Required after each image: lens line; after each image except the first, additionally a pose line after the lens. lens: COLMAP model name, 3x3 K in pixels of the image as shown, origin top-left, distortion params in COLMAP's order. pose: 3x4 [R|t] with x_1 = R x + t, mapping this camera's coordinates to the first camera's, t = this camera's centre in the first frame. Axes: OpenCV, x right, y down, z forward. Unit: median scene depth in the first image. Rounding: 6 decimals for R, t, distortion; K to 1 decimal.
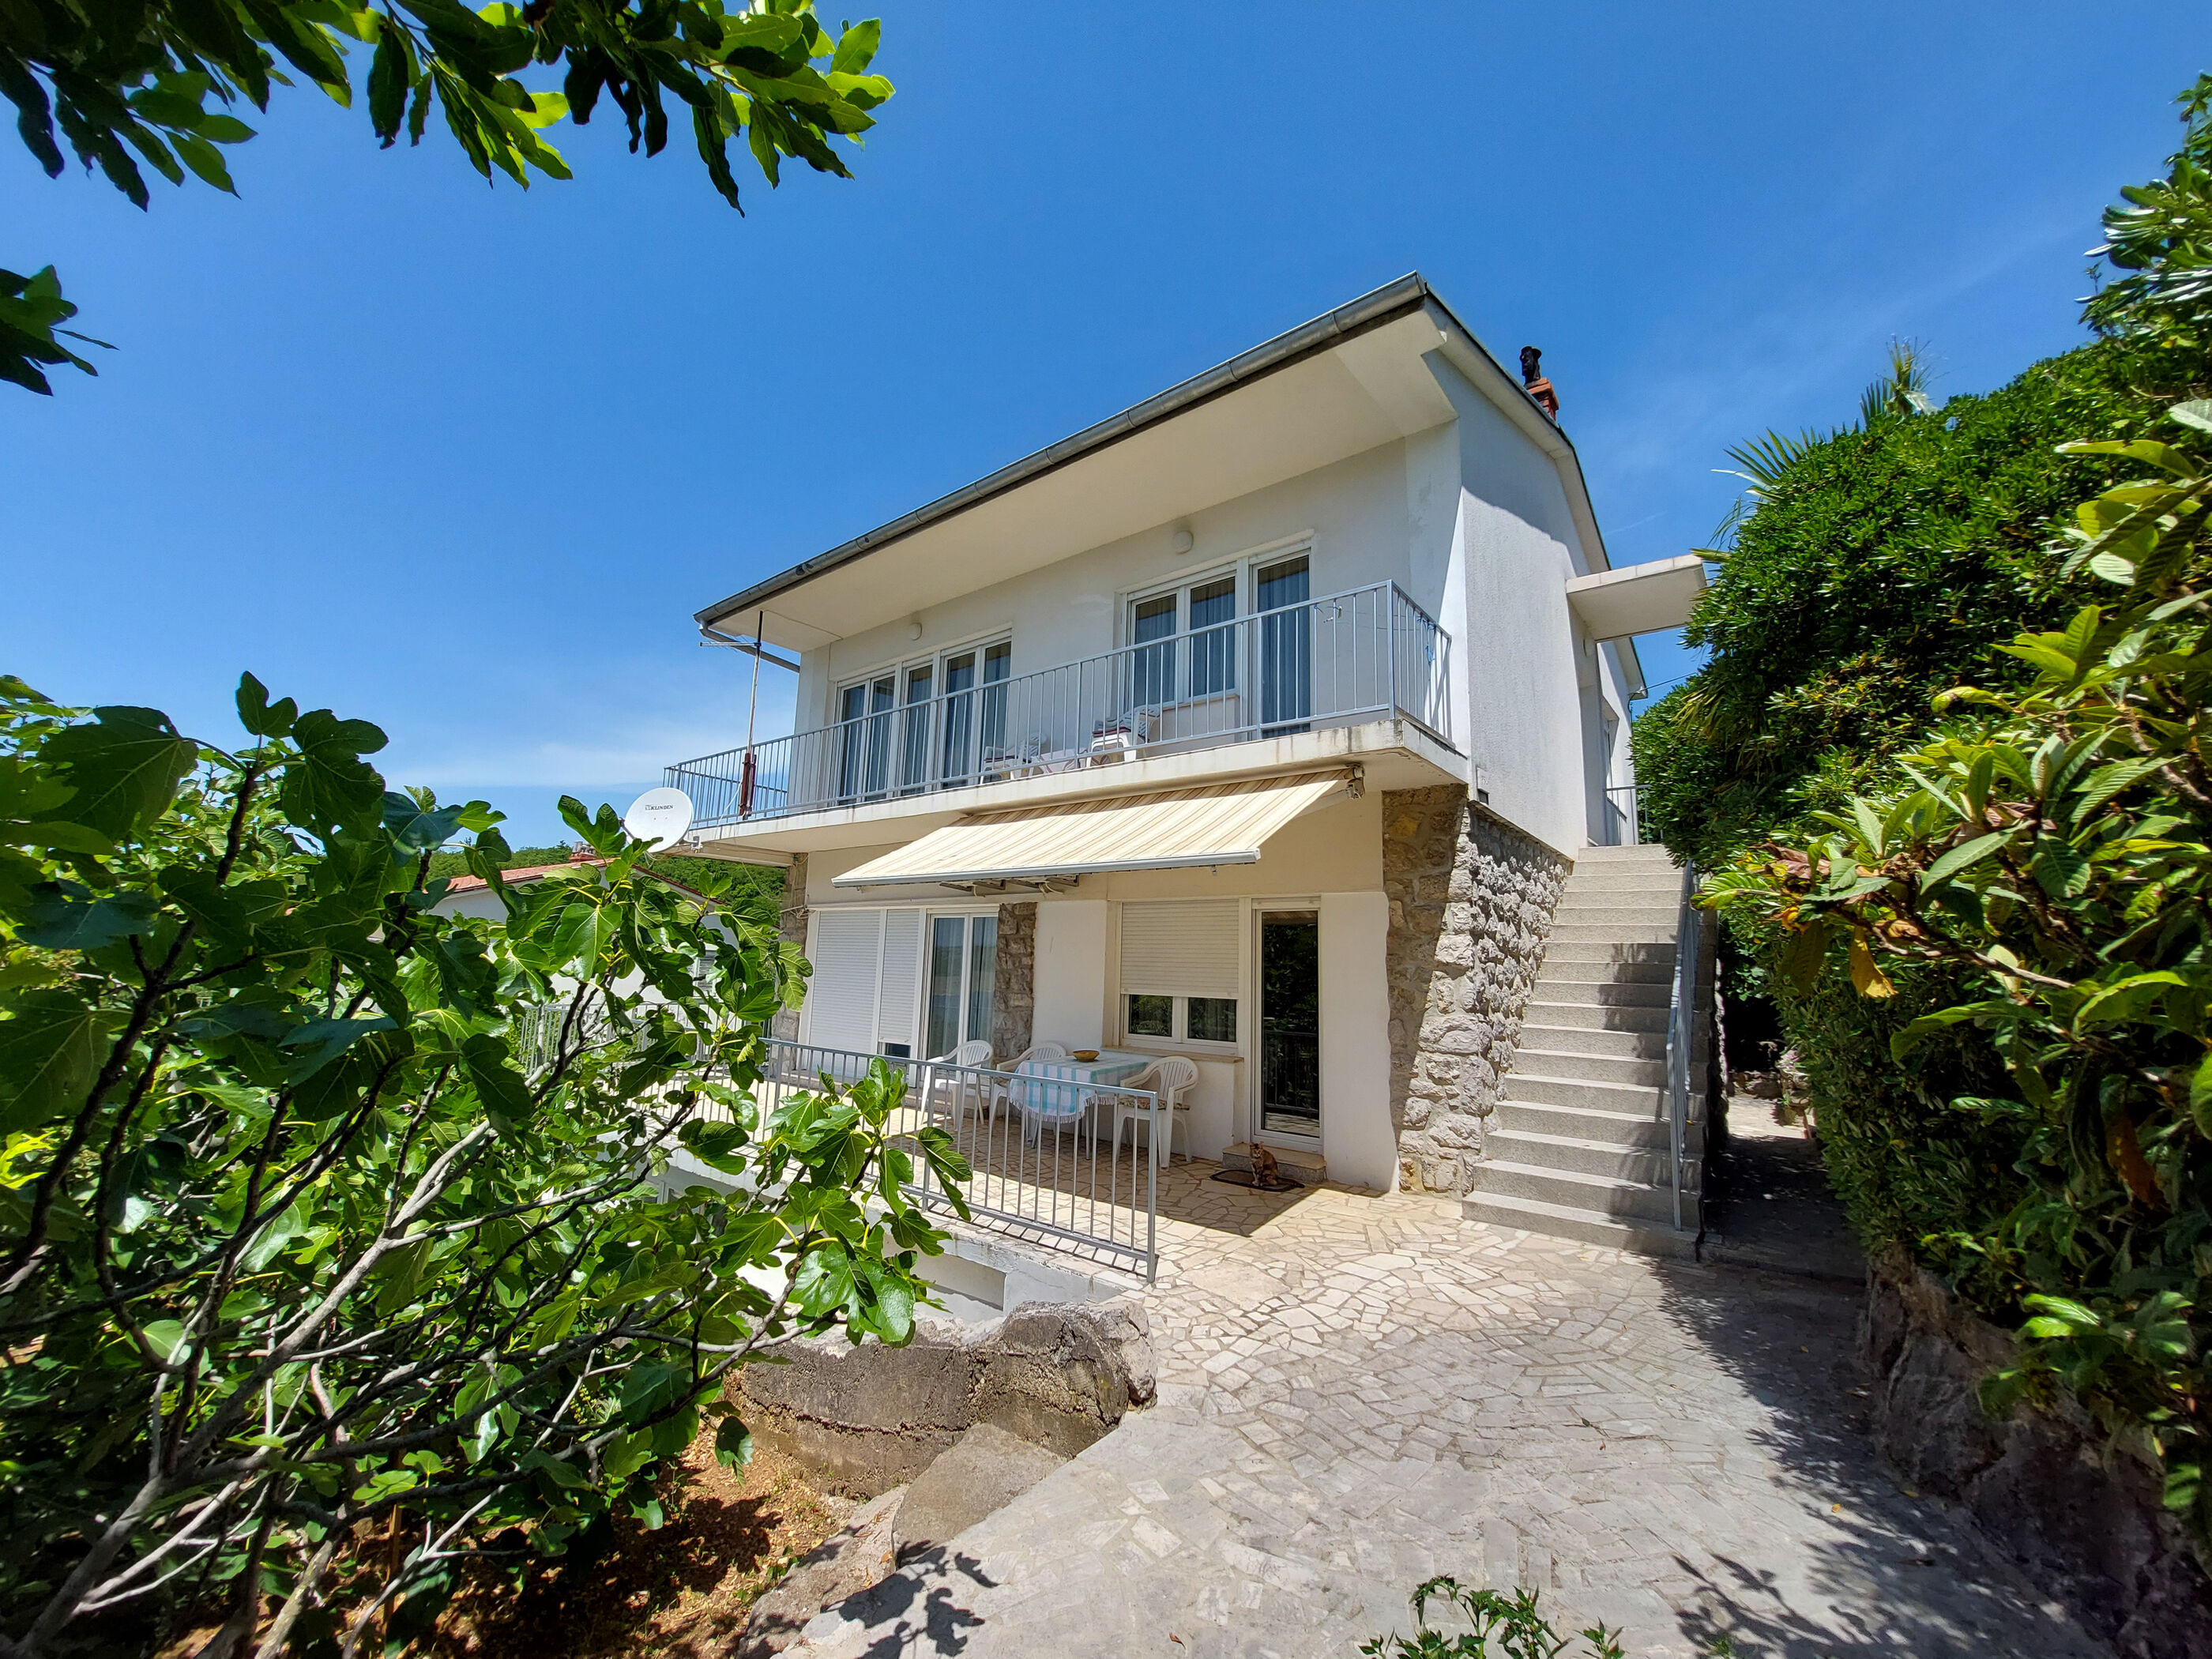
lens RADIAL K [[880.4, 0, 1099.8], [0, 880.4, 828.3], [0, 0, 1]] dist [-0.010301, -0.008893]
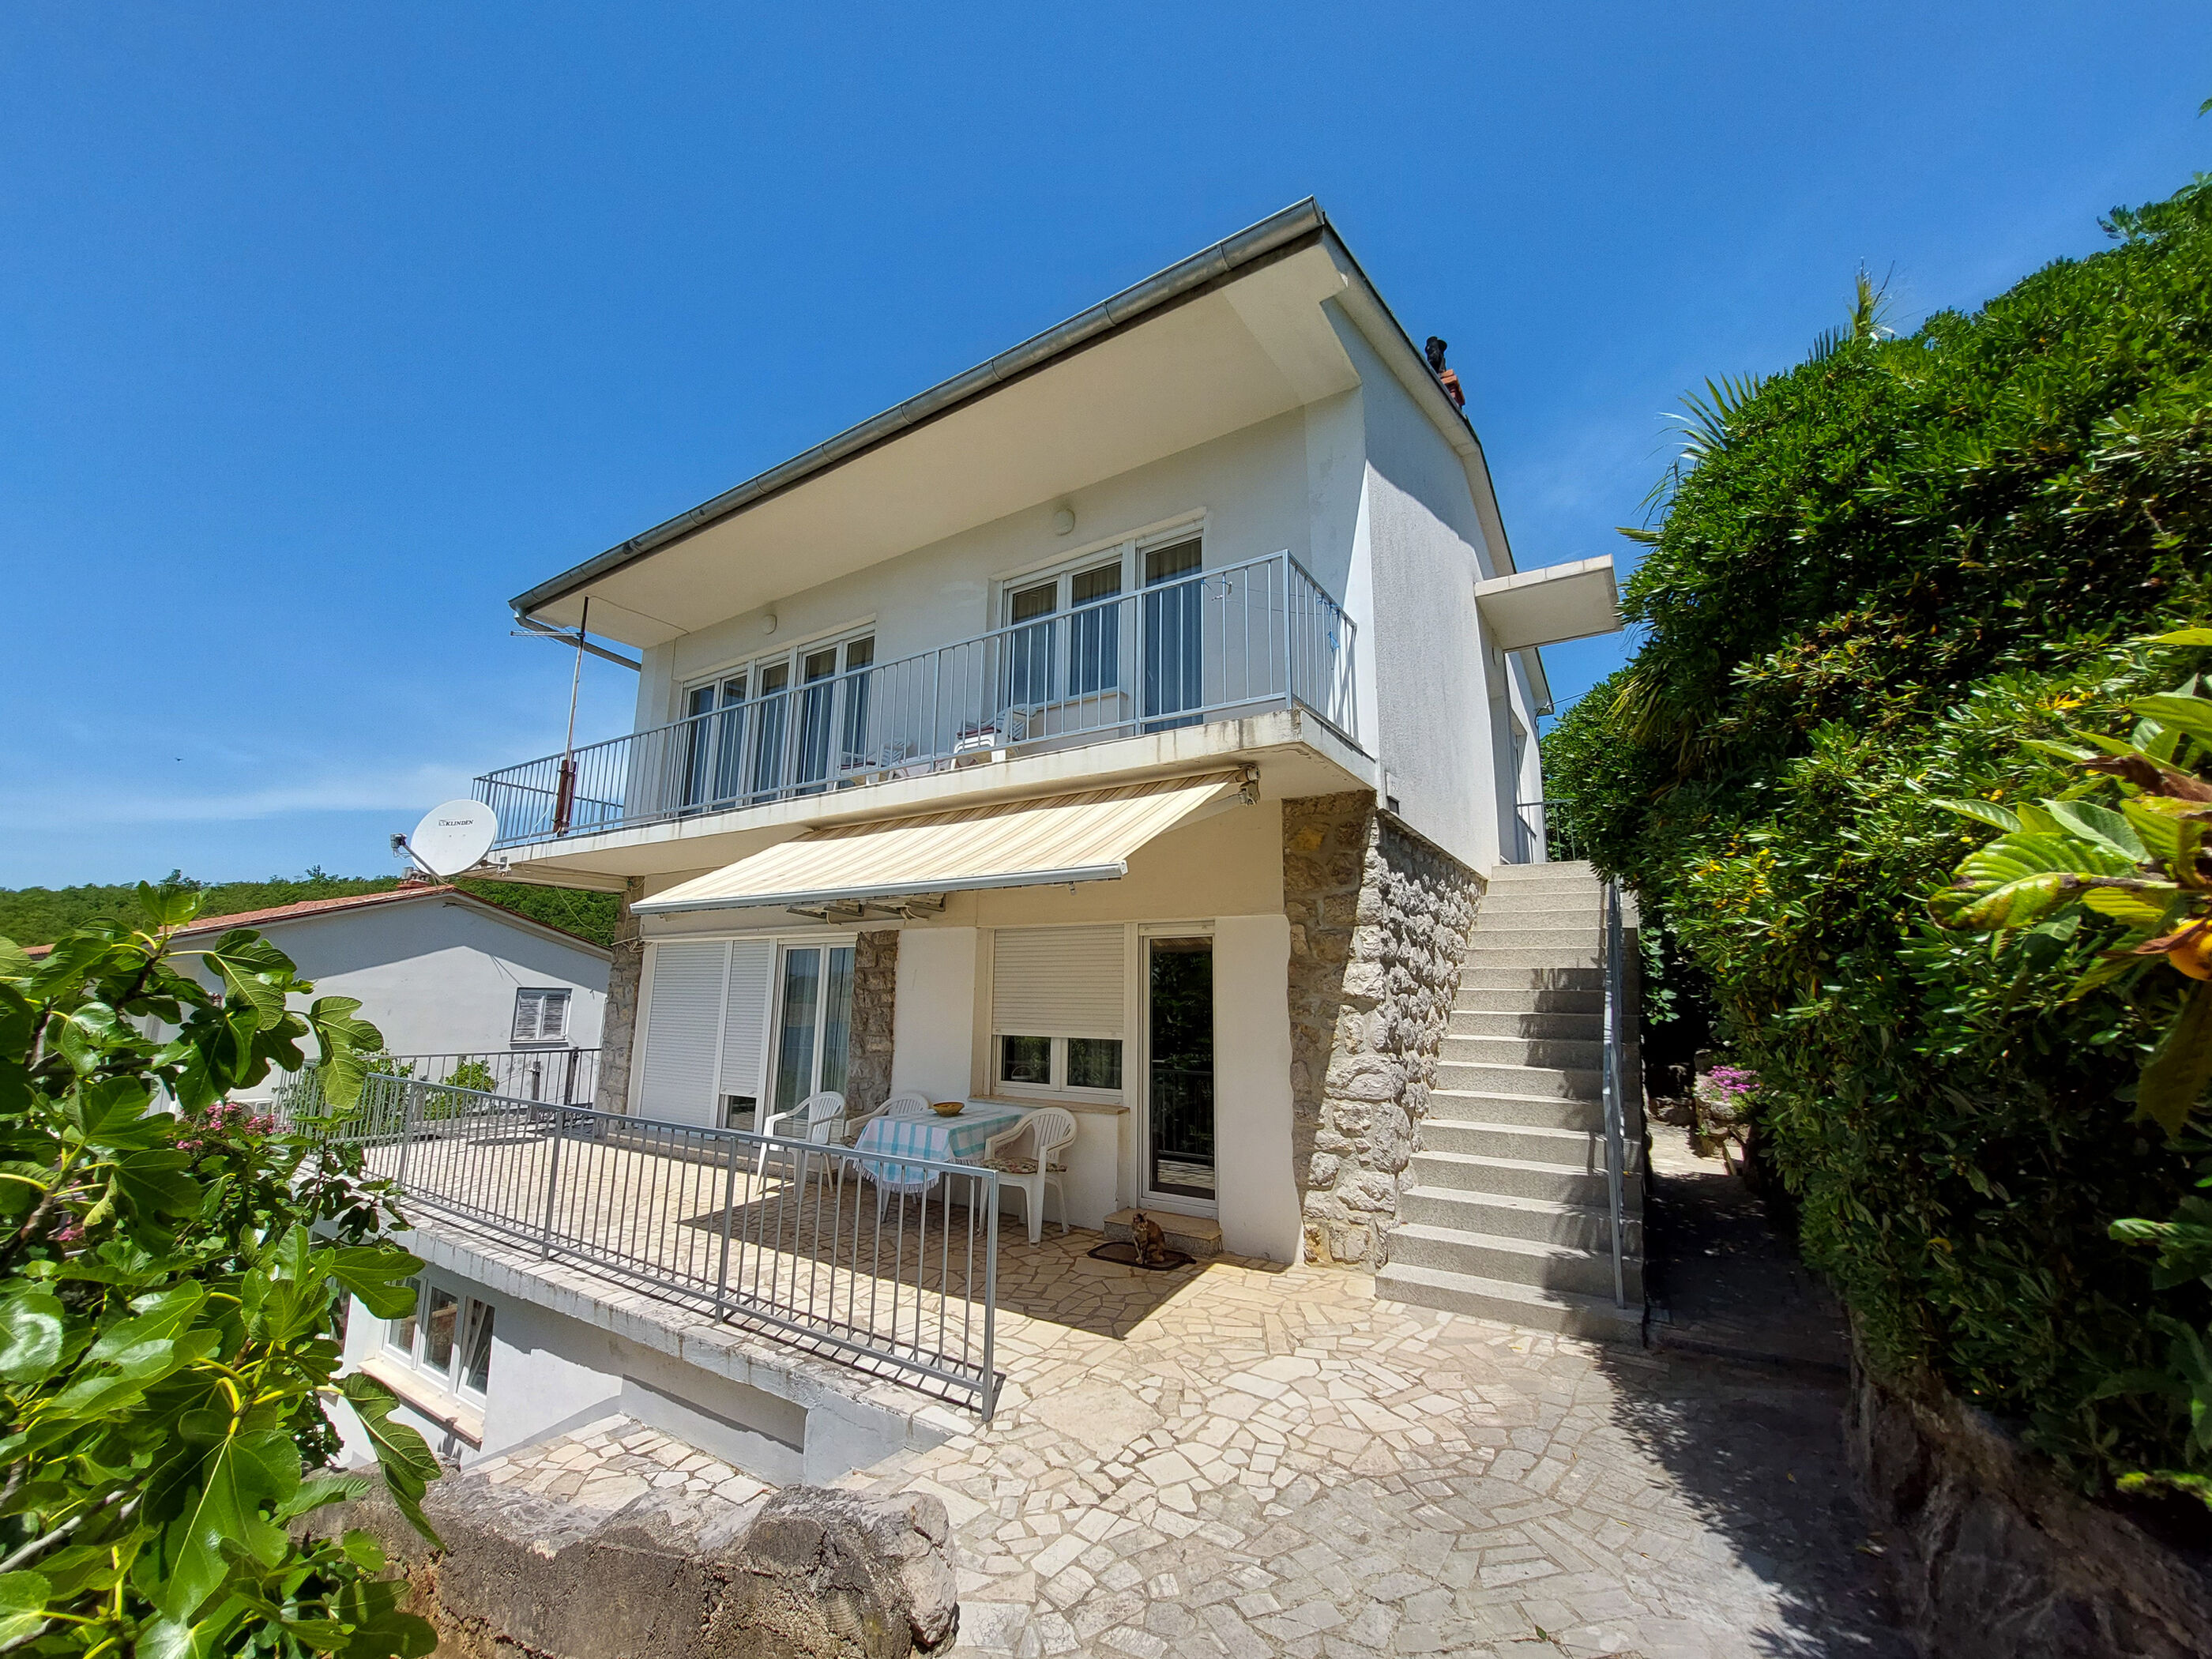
lens RADIAL K [[882.9, 0, 1103.8], [0, 882.9, 831.5], [0, 0, 1]] dist [-0.012877, -0.004929]
pose [[0.995351, 0.000204, 0.096314, 0.061609], [0.002371, 0.999643, -0.026619, 0.013368], [-0.096285, 0.026724, 0.994995, 0.147106]]
